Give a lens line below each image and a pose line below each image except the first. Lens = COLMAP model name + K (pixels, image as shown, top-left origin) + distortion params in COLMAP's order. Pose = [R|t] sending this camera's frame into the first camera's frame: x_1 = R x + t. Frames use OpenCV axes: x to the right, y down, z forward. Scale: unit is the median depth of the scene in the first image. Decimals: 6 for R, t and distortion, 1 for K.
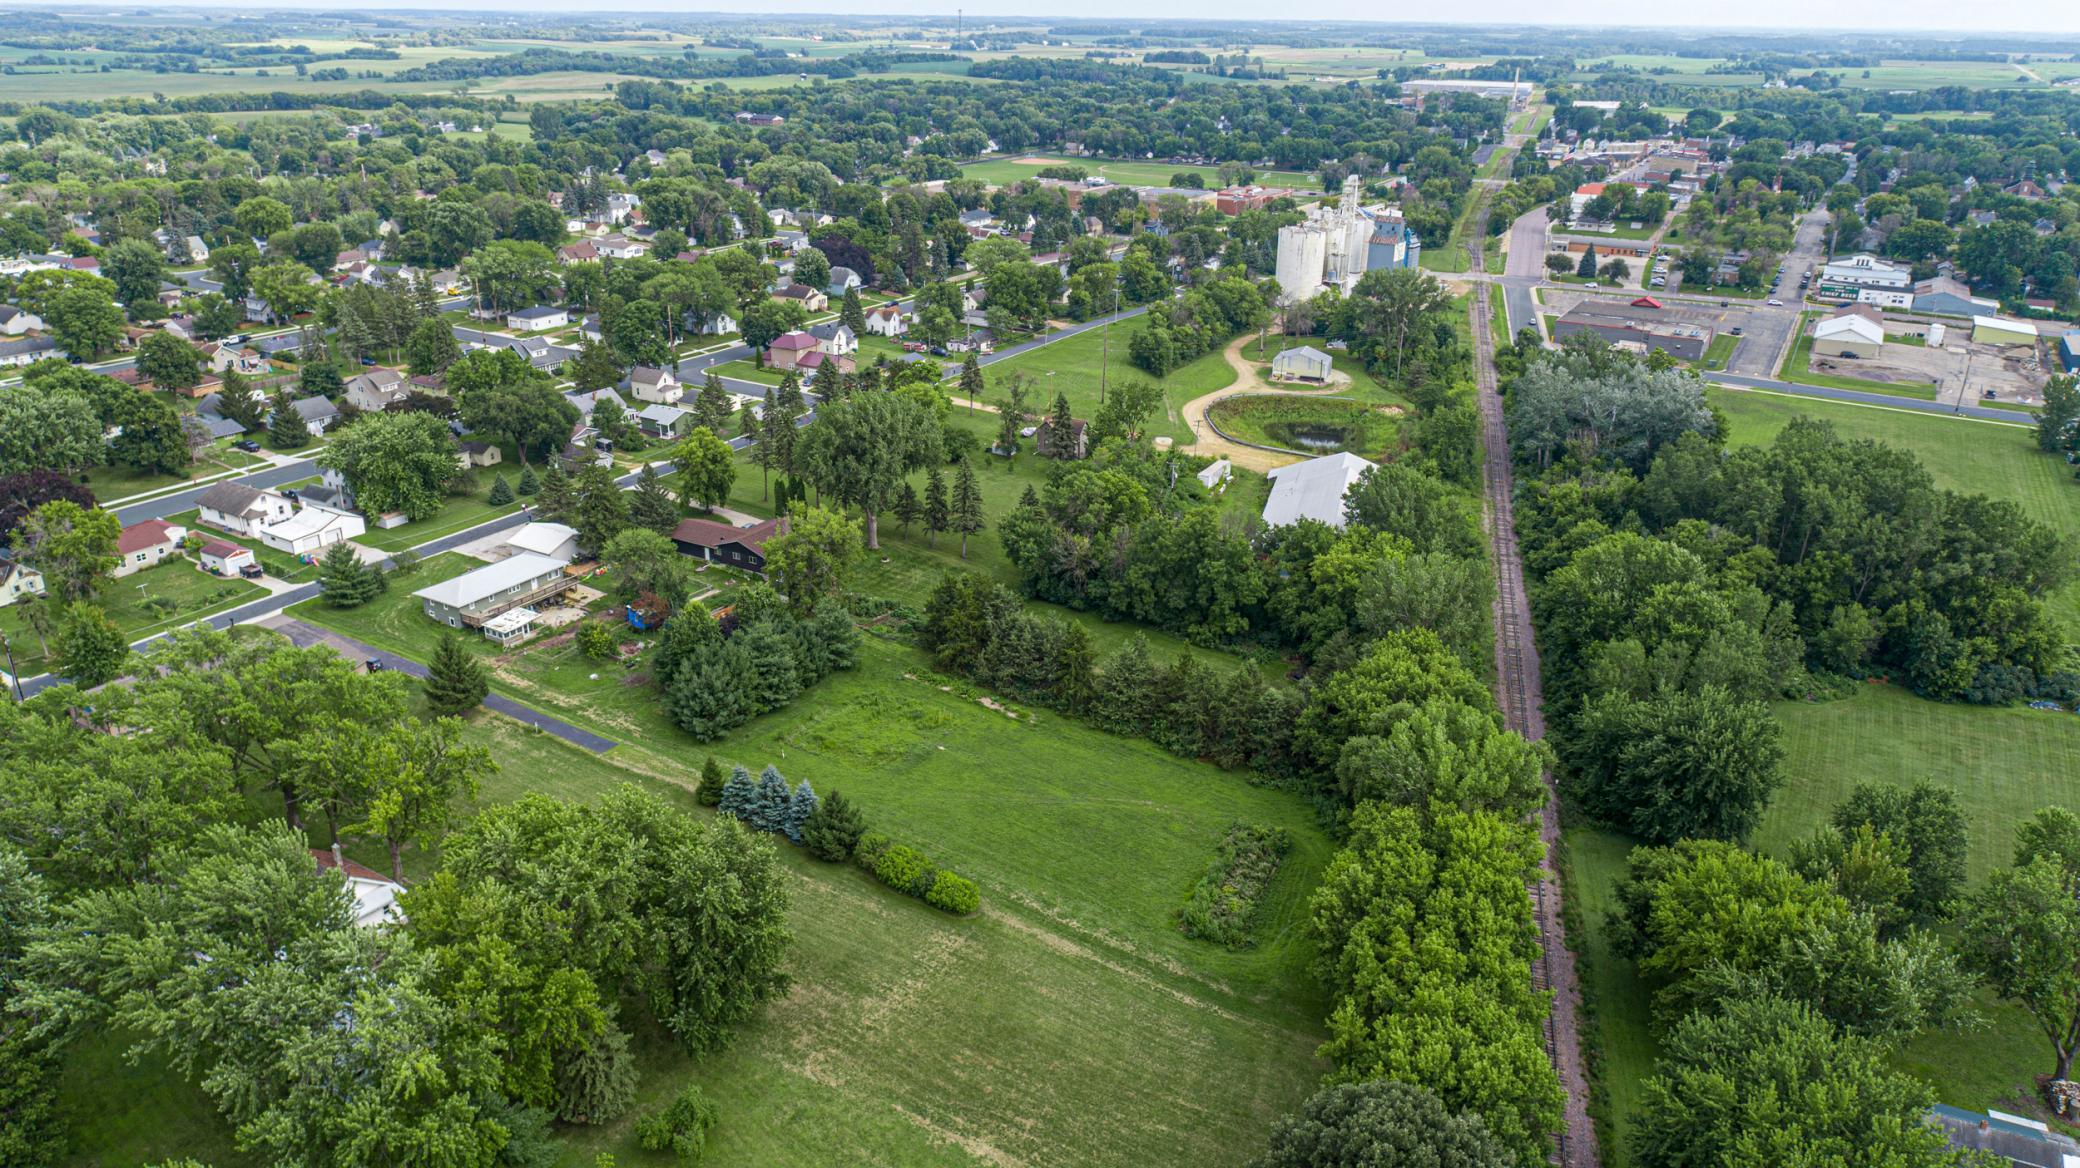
lens RADIAL K [[1404.8, 0, 1040.2], [0, 1404.8, 580.2], [0, 0, 1]] dist [-0.005431, 0.006755]
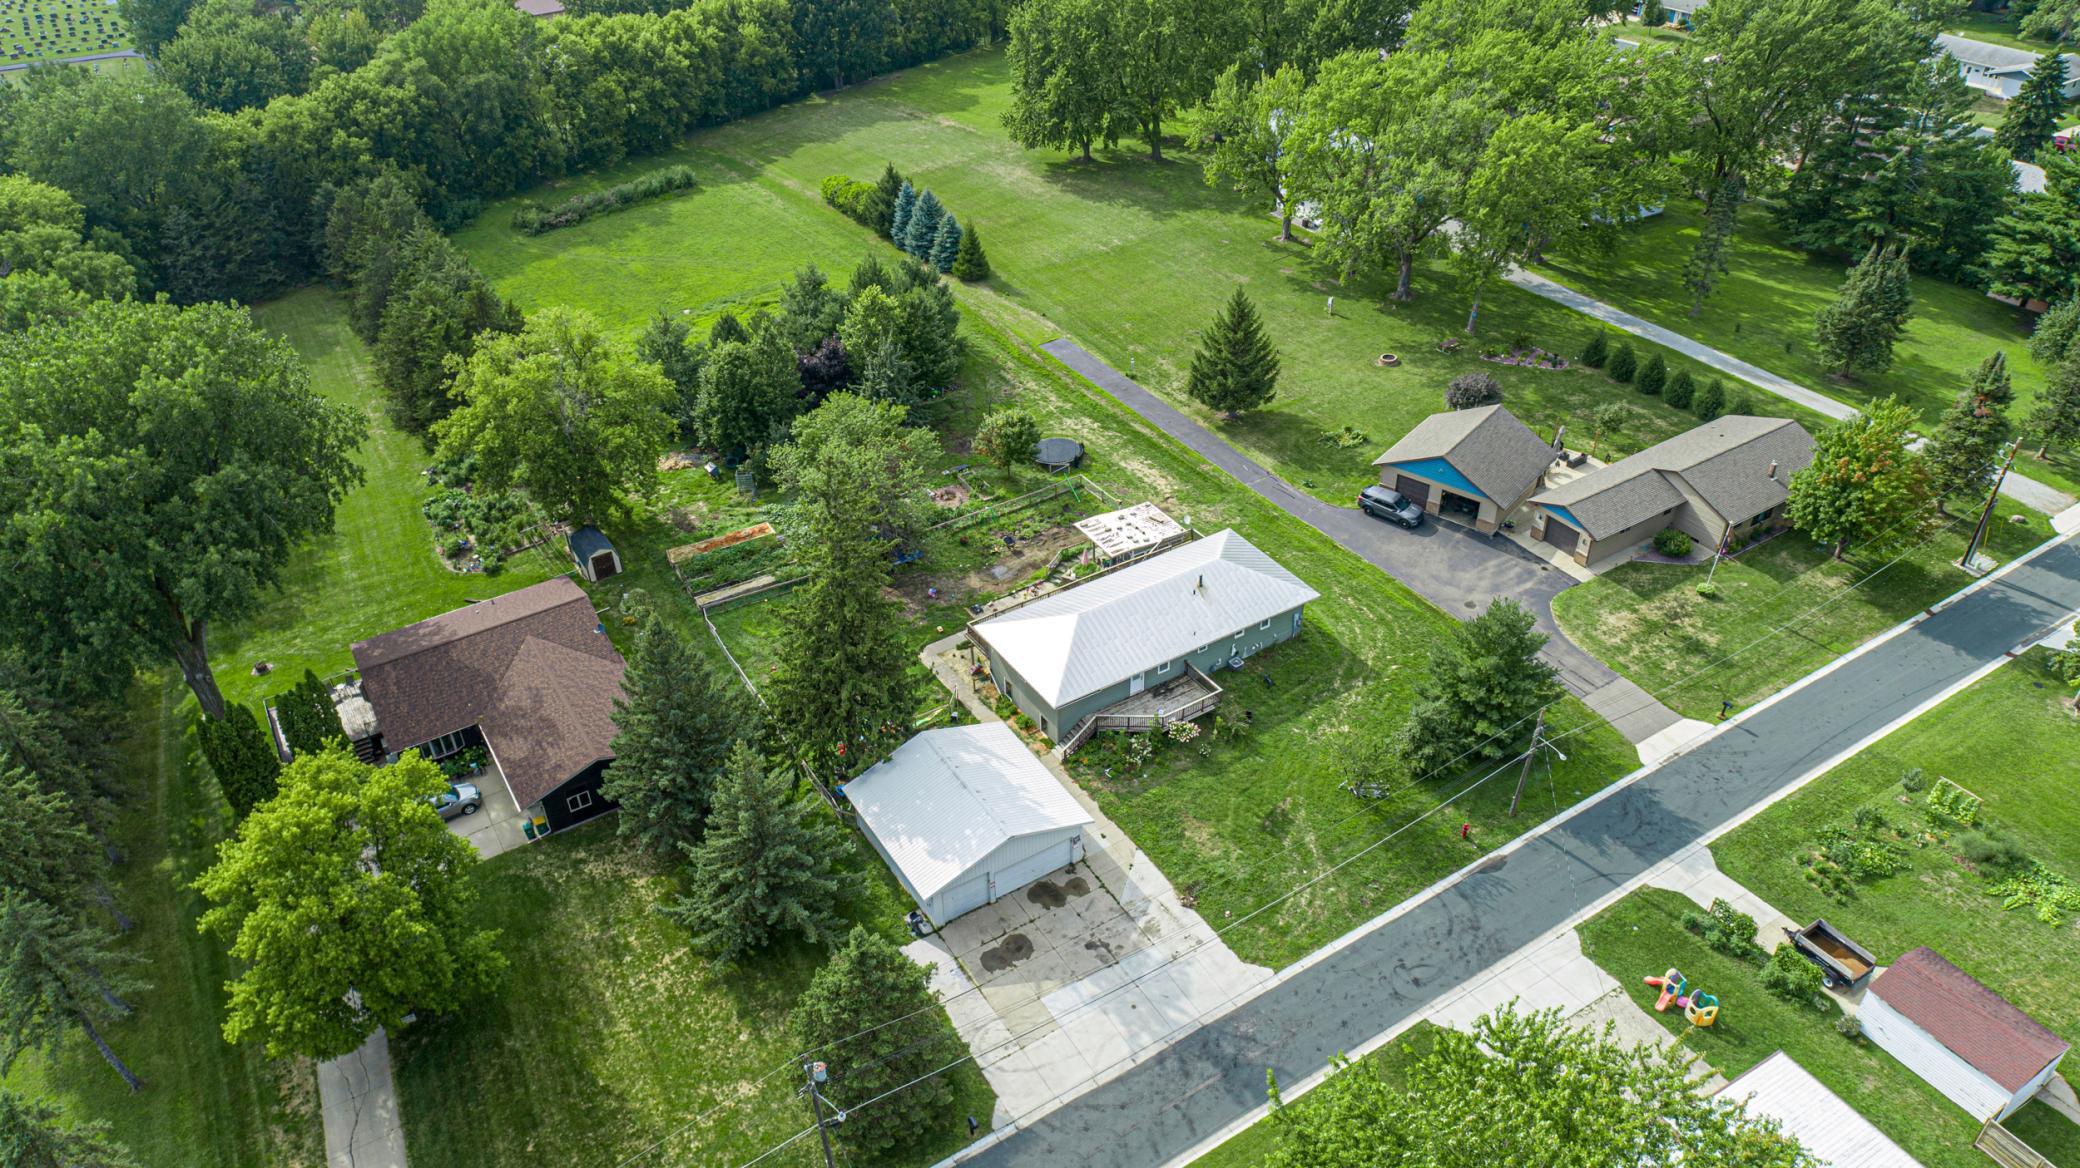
lens RADIAL K [[1404.8, 0, 1040.2], [0, 1404.8, 580.2], [0, 0, 1]] dist [-0.005431, 0.006755]
pose [[-0.889747, -0.262763, 0.373237, -0.298207], [0.176481, 0.556067, 0.812185, -0.210090], [-0.420956, 0.788508, -0.448386, 0.692500]]
